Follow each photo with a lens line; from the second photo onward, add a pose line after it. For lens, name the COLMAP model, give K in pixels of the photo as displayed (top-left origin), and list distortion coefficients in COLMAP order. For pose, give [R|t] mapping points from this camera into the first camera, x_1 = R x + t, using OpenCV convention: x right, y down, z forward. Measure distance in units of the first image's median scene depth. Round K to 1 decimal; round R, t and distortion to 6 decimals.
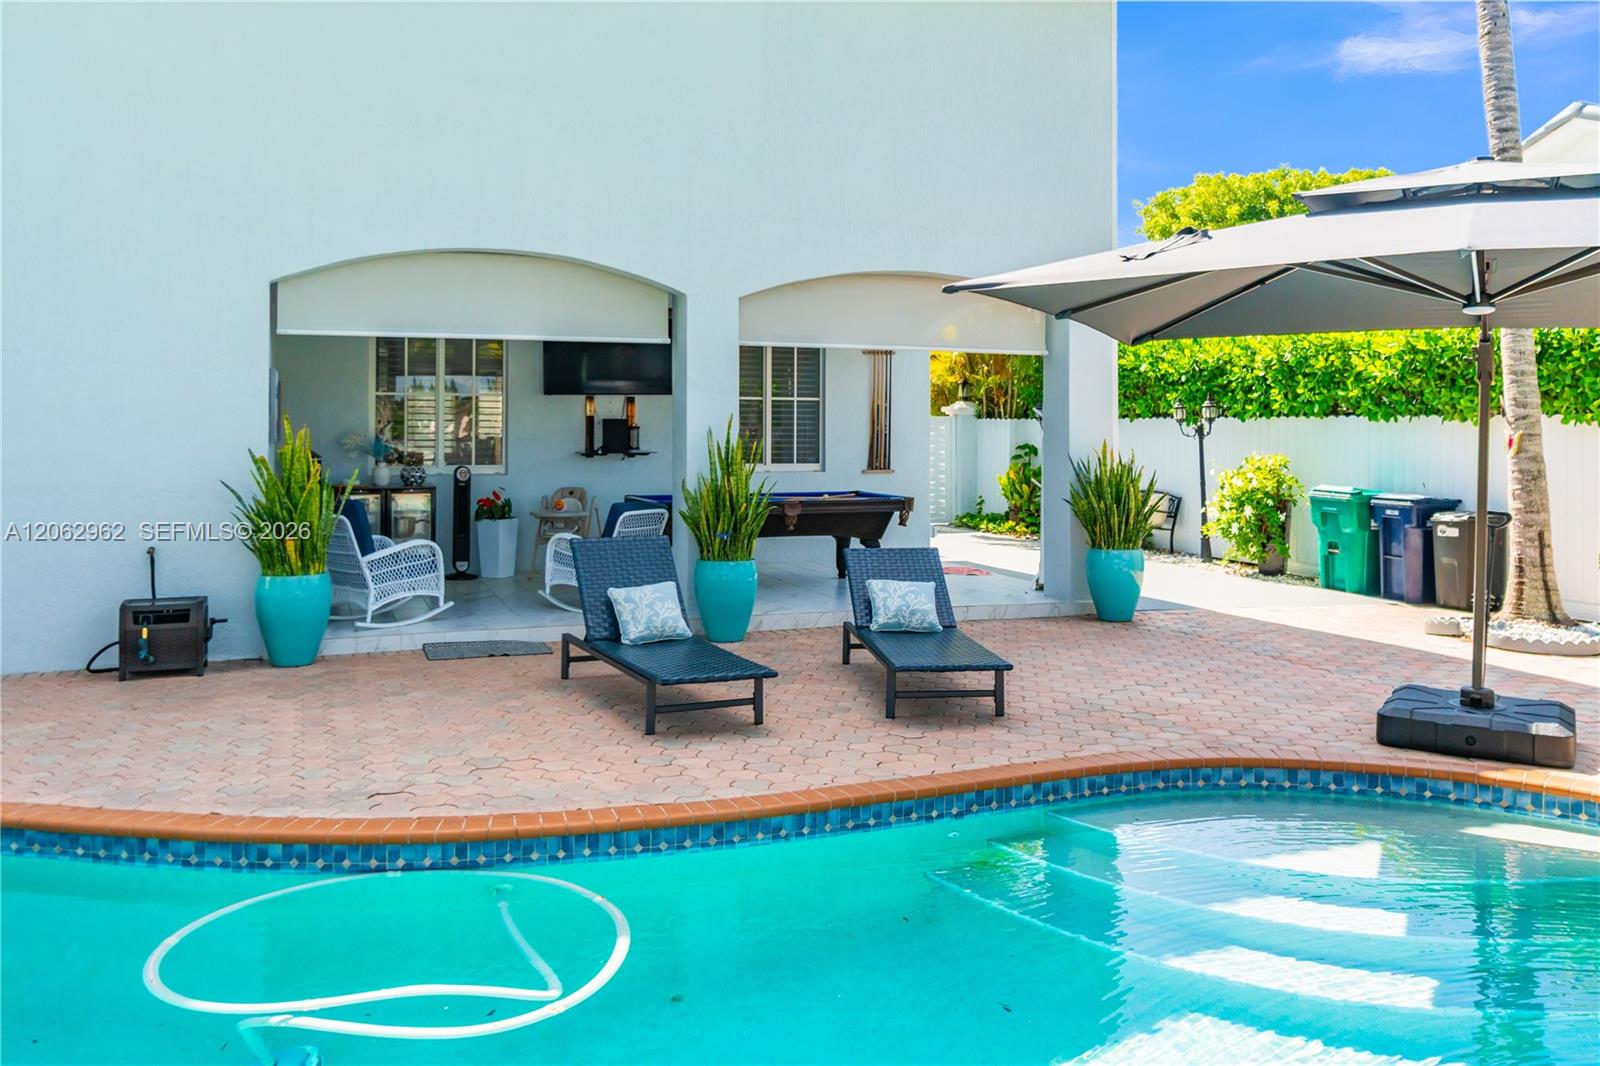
lens RADIAL K [[1276.3, 0, 800.5], [0, 1276.3, 472.7], [0, 0, 1]] dist [0.003177, 0.007063]
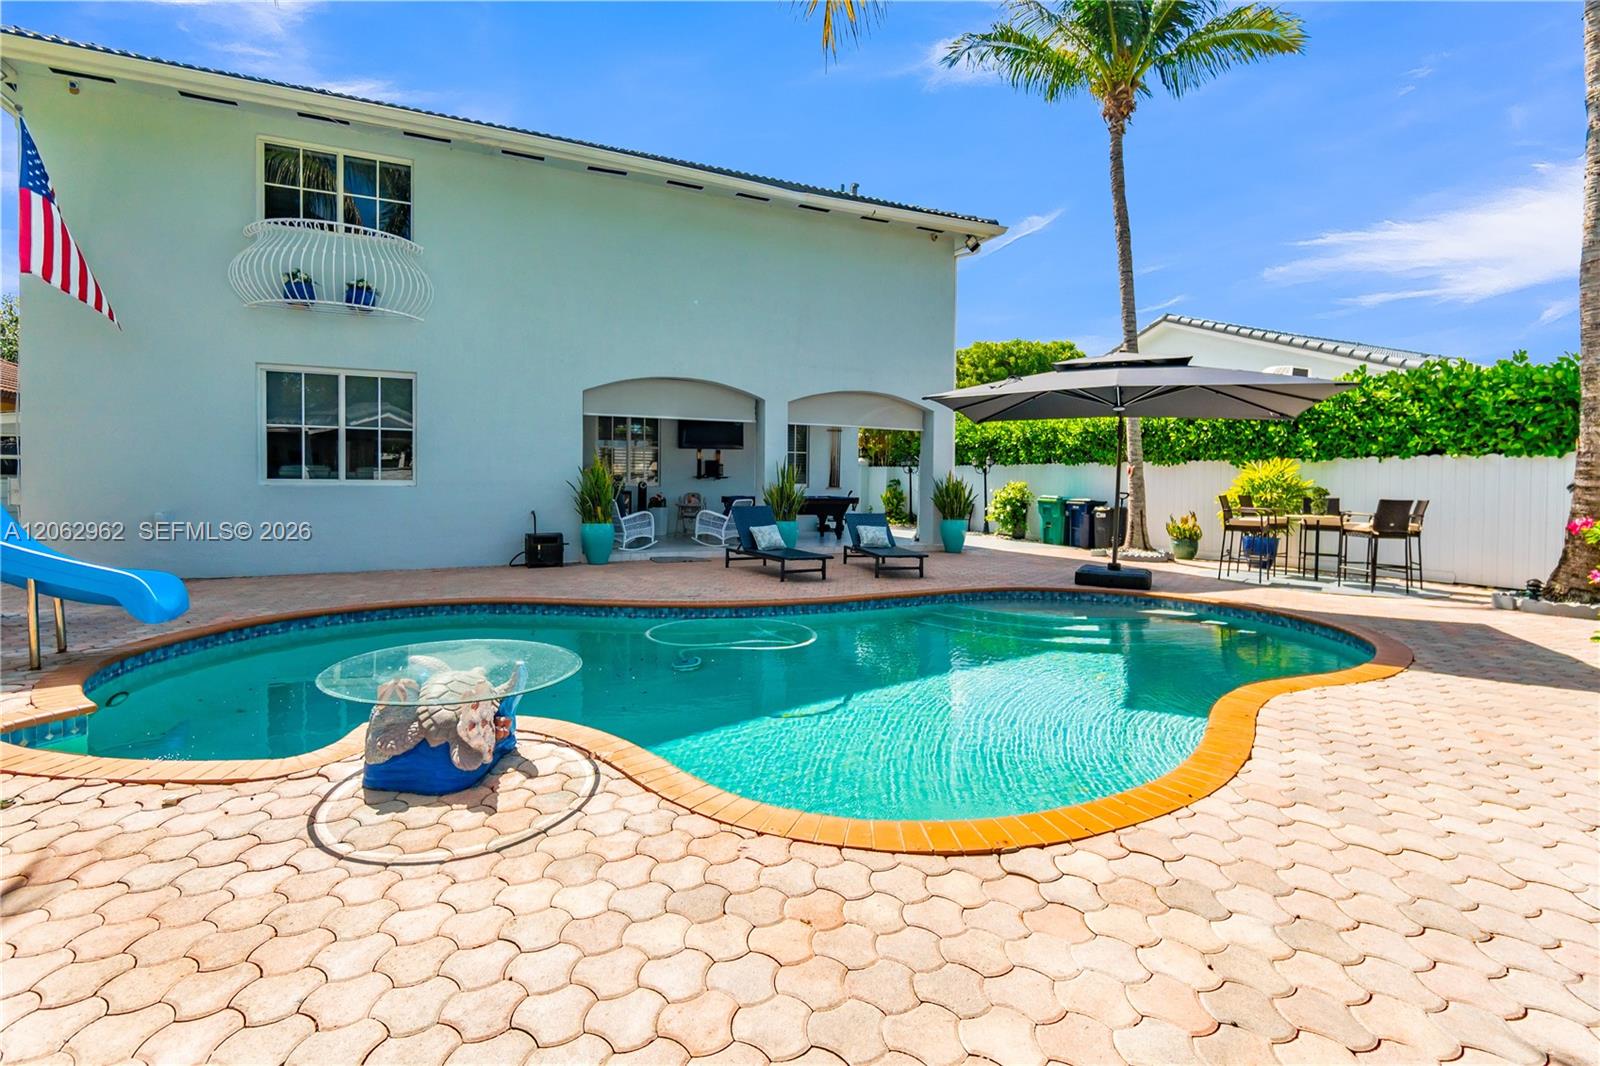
lens RADIAL K [[702.7, 0, 789.1], [0, 702.7, 527.3], [0, 0, 1]] dist [-0.001773, 0.000124]
pose [[0.998421, 0.004342, 0.056007, -0.095153], [-0.006326, 0.999357, 0.035289, 0.029087], [-0.055818, -0.035588, 0.997807, -0.173159]]
